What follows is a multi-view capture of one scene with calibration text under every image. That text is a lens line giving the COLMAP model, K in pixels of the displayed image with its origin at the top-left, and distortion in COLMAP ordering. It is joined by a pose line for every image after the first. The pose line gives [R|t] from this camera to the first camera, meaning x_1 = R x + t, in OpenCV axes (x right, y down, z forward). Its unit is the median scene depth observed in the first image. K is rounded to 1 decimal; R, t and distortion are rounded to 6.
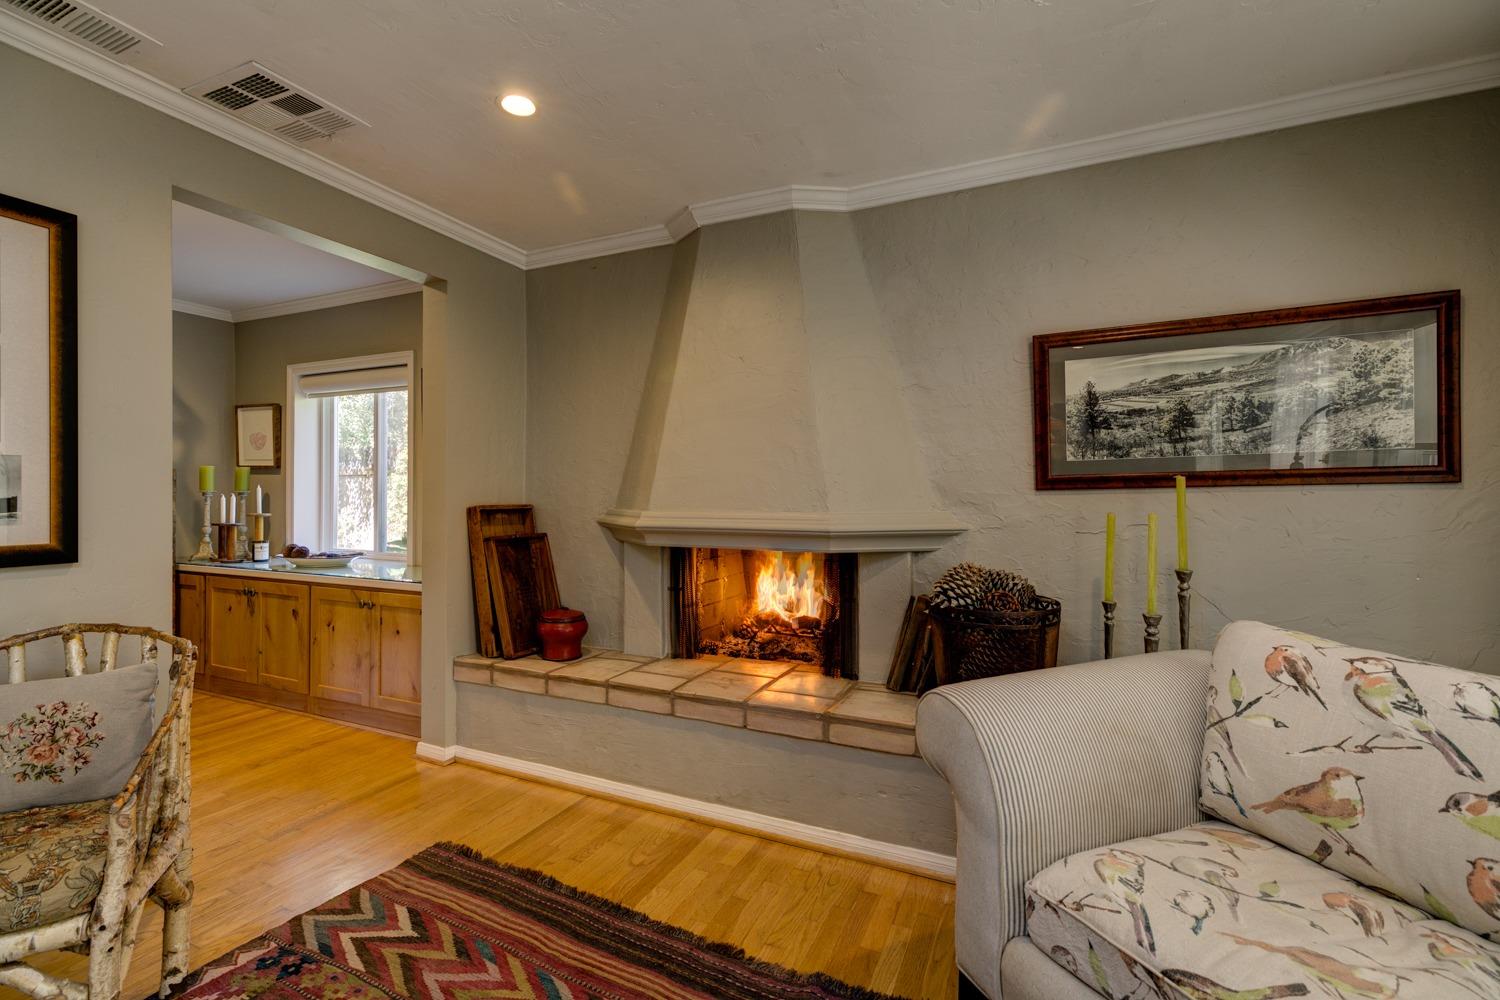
lens RADIAL K [[665.1, 0, 744.3], [0, 665.1, 490.5], [0, 0, 1]] dist [0.005282, -0.000935]
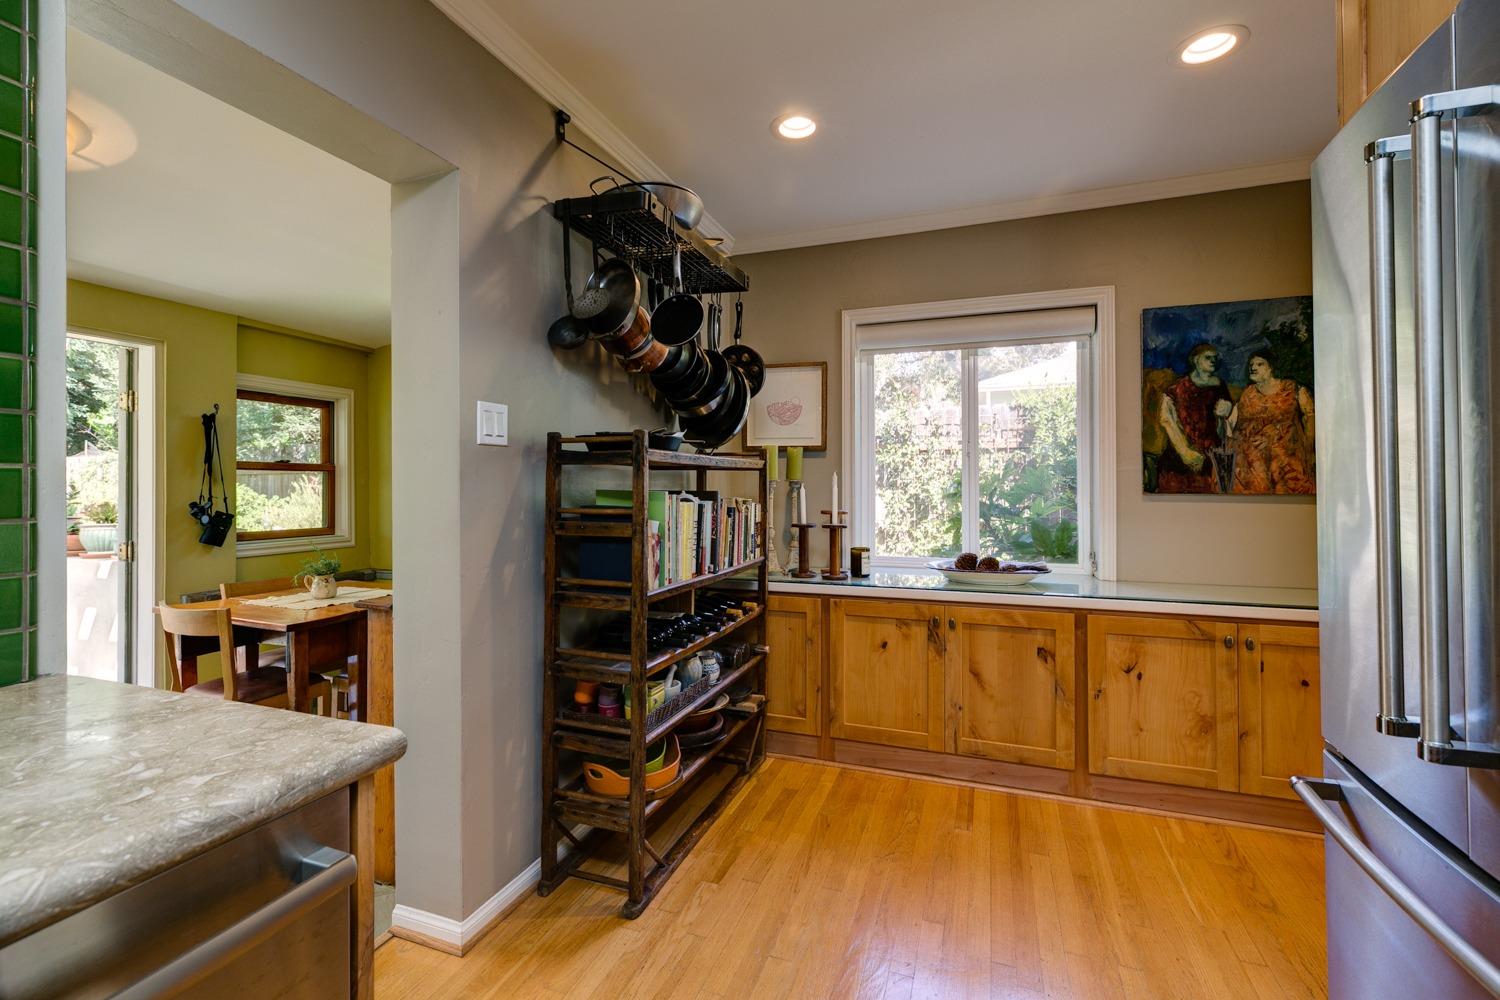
lens RADIAL K [[665.1, 0, 743.0], [0, 665.1, 490.2], [0, 0, 1]] dist [0.005282, -0.000935]
pose [[0.996381, 0.005734, 0.084801, -0.984164], [-0.005381, 0.999976, -0.004391, 0.018269], [-0.084824, 0.003919, 0.996388, 0.315200]]
